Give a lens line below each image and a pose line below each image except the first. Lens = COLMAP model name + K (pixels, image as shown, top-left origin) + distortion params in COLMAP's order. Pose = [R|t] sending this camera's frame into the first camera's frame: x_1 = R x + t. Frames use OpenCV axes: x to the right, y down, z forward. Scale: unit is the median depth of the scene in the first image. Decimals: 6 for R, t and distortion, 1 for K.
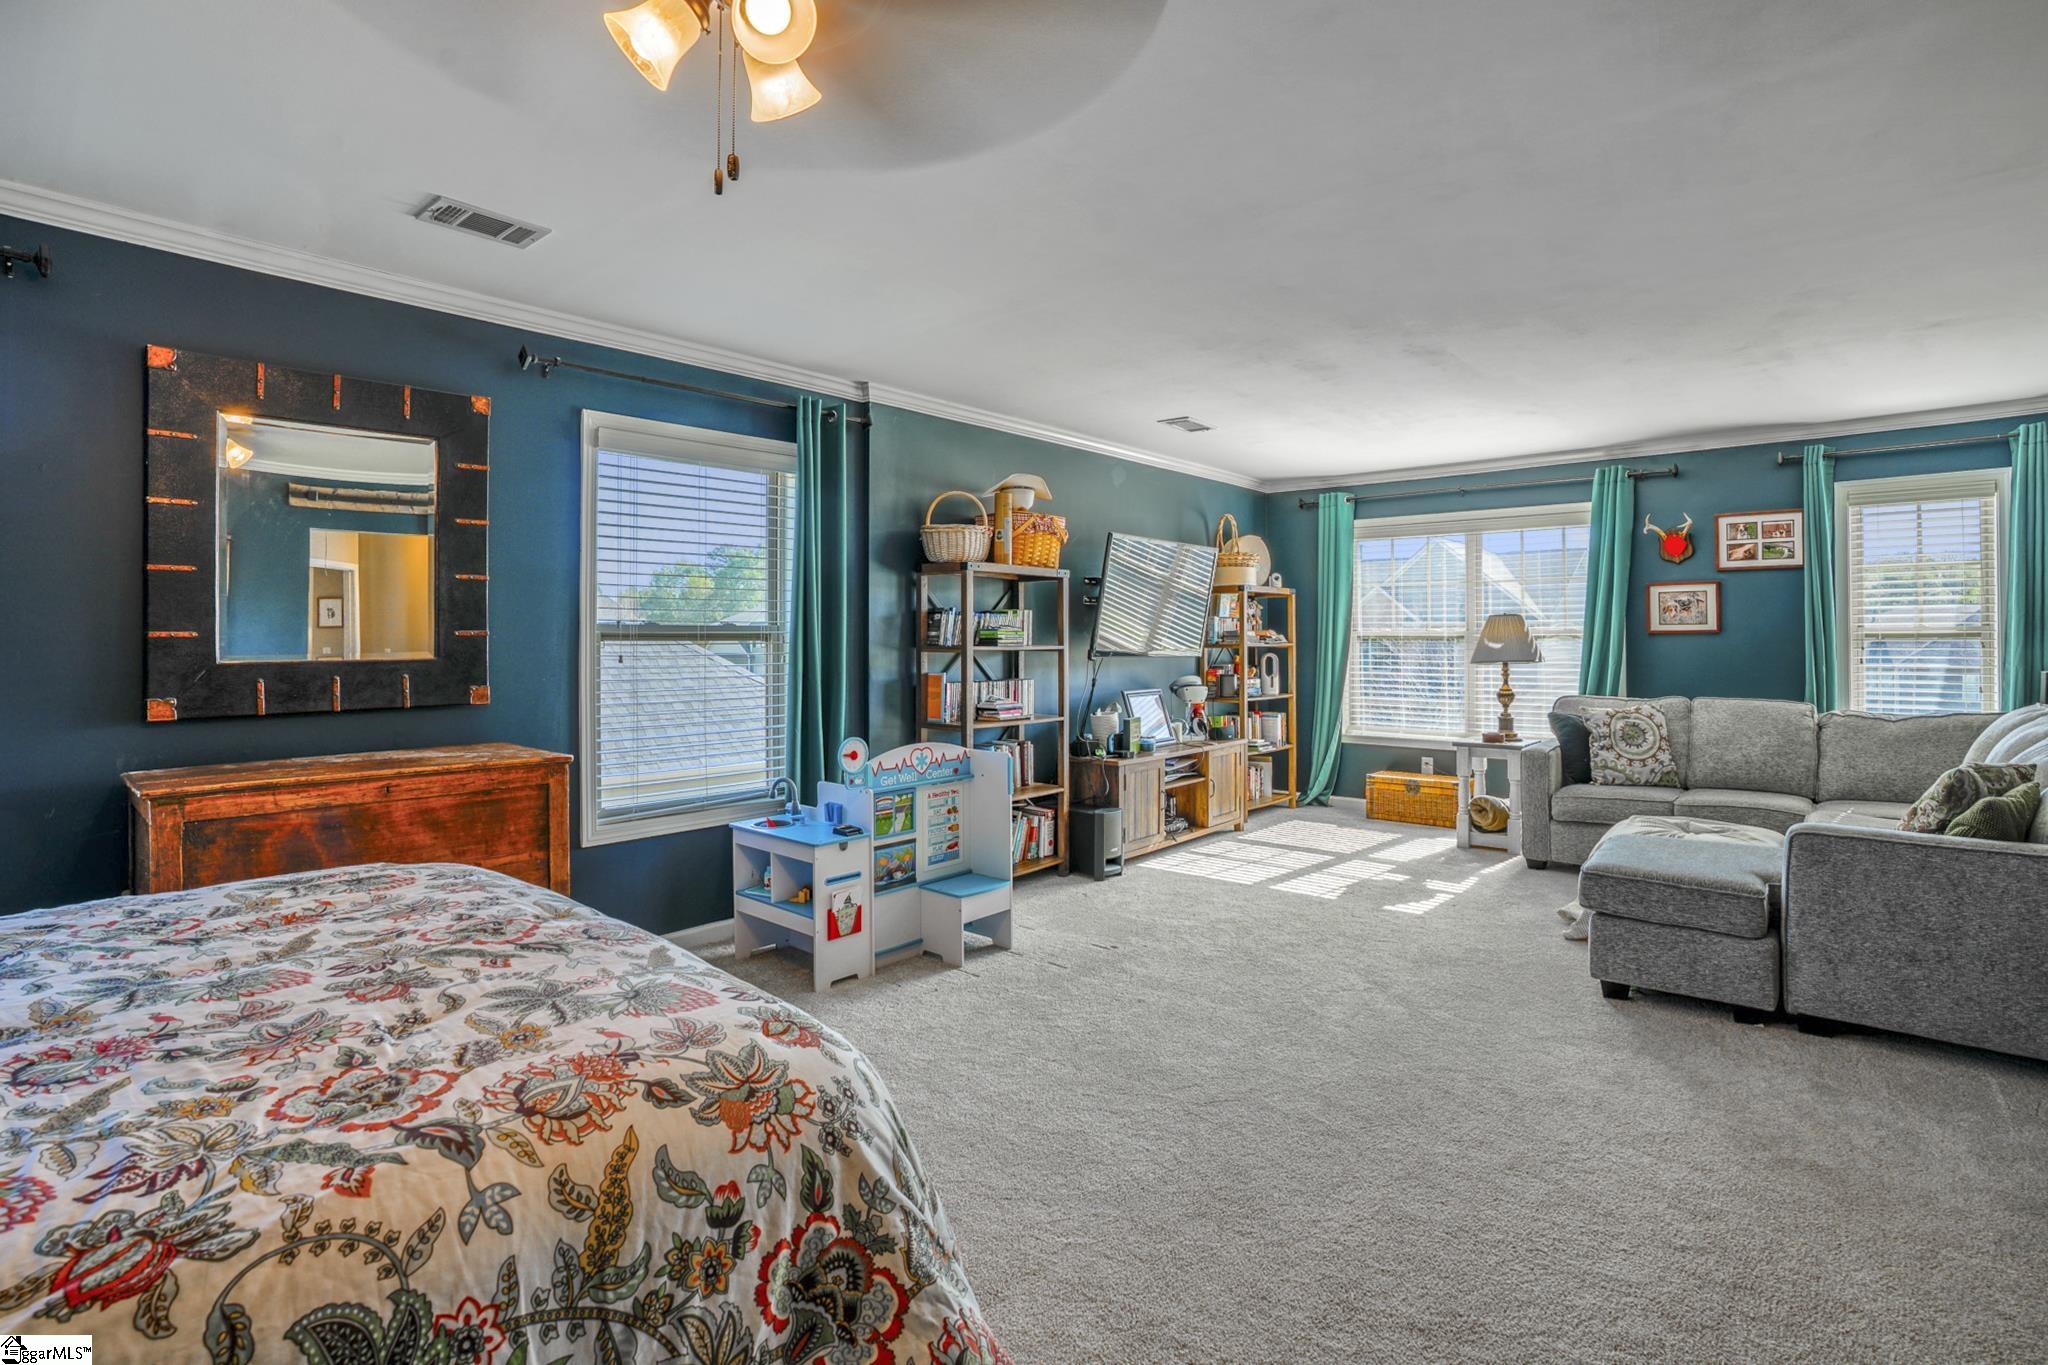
lens RADIAL K [[990.4, 0, 1022.0], [0, 990.4, 628.7], [0, 0, 1]] dist [-0.064299, 0.030411]
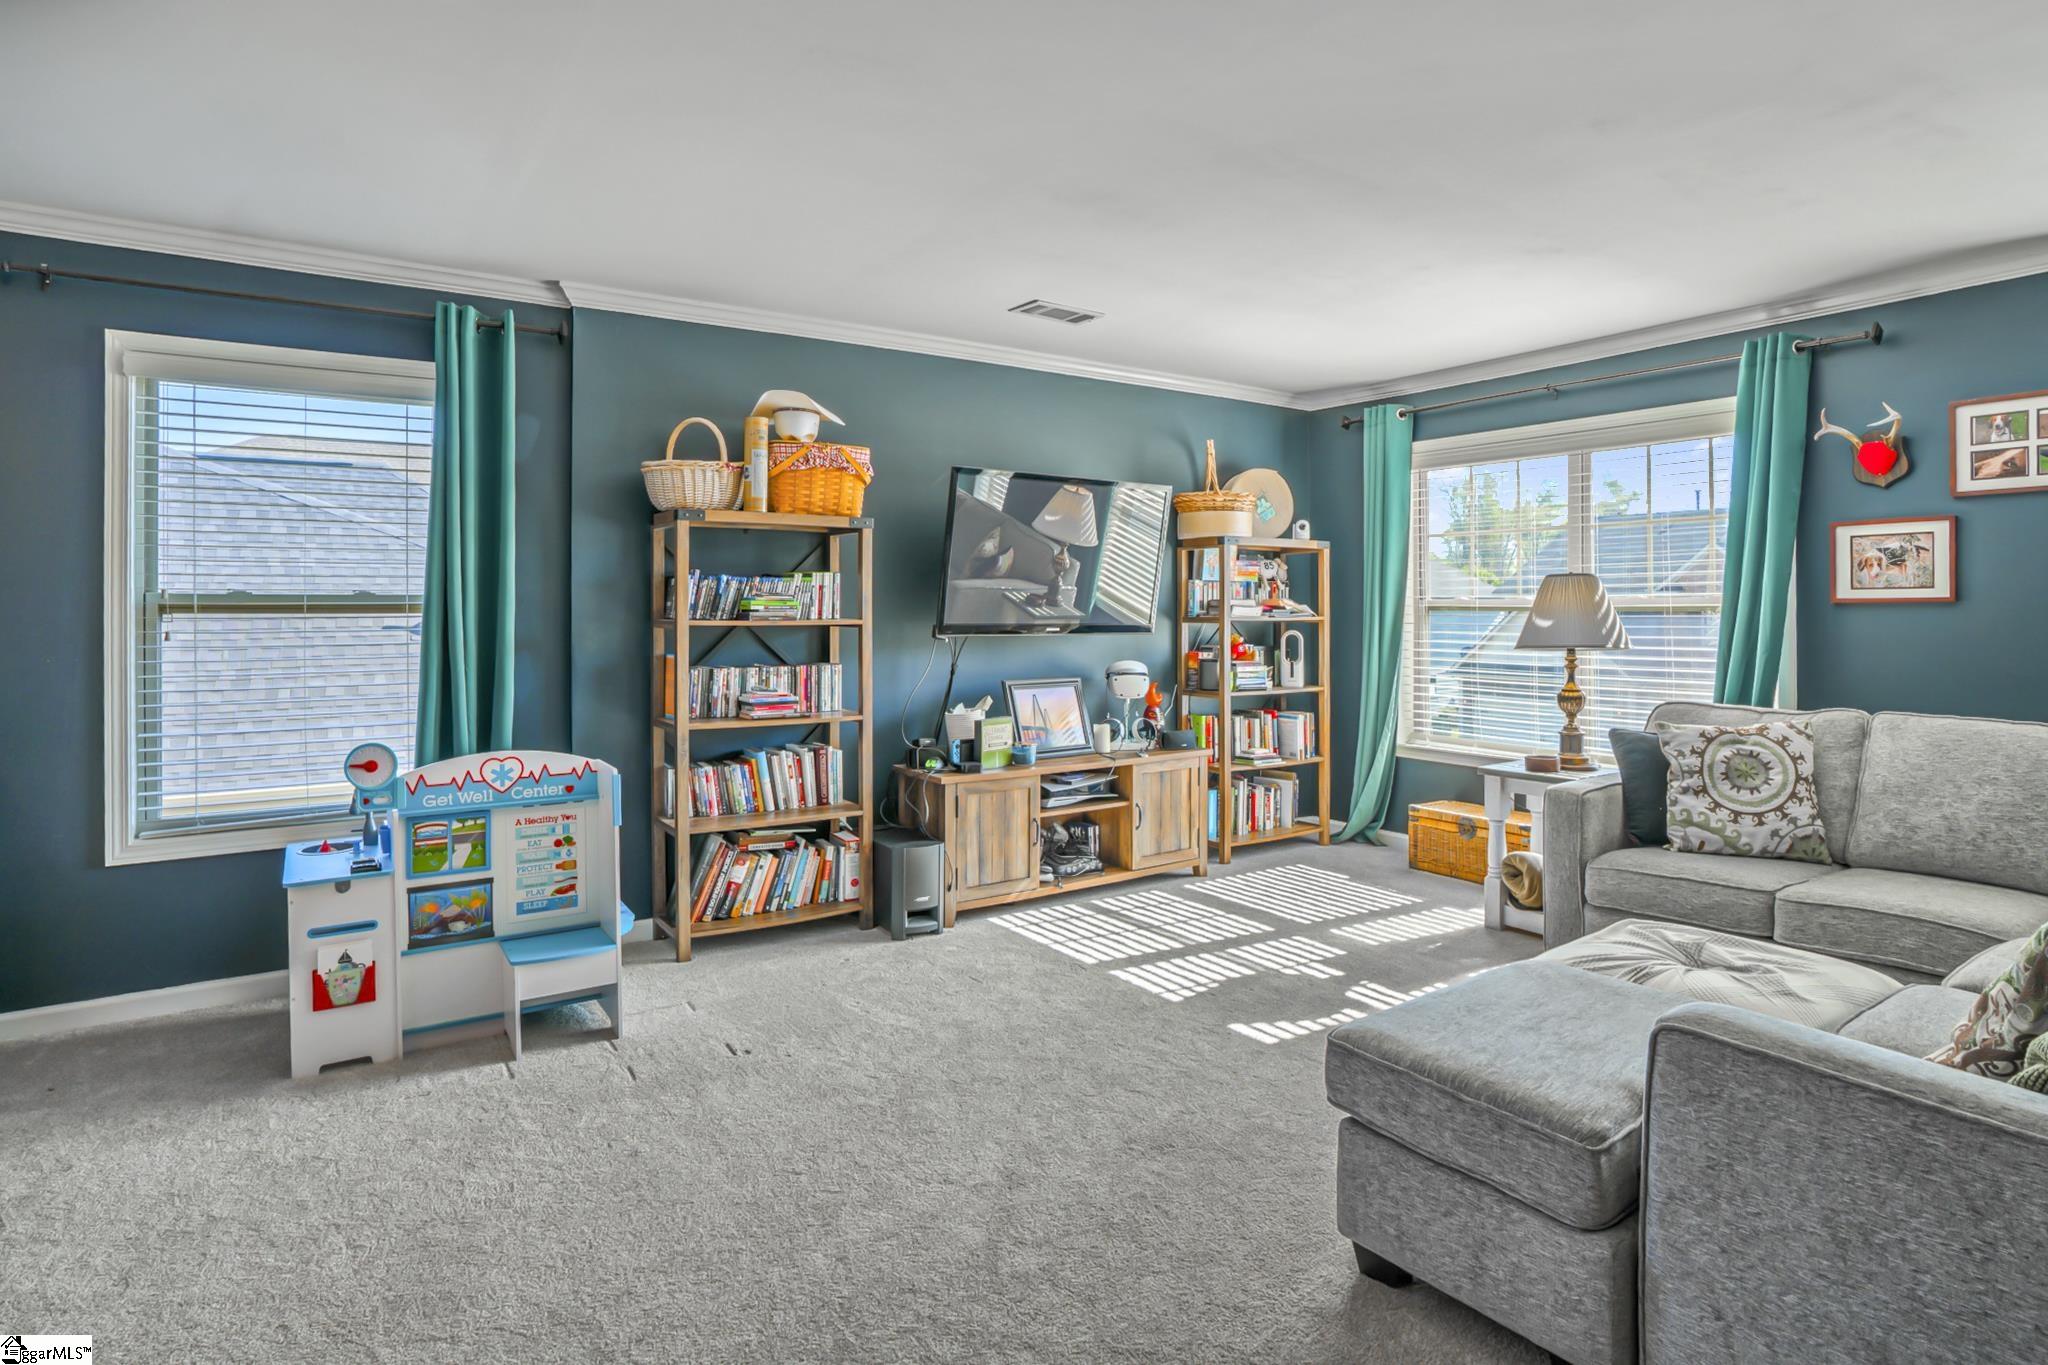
lens RADIAL K [[1093.9, 0, 1024.9], [0, 1093.9, 607.9], [0, 0, 1]] dist [-0.049156, 0.028216]
pose [[0.965833, 0.000800, -0.259165, 0.364770], [0.001761, 0.999952, 0.009649, 0.000365], [0.259161, -0.009776, 0.965785, 0.233215]]
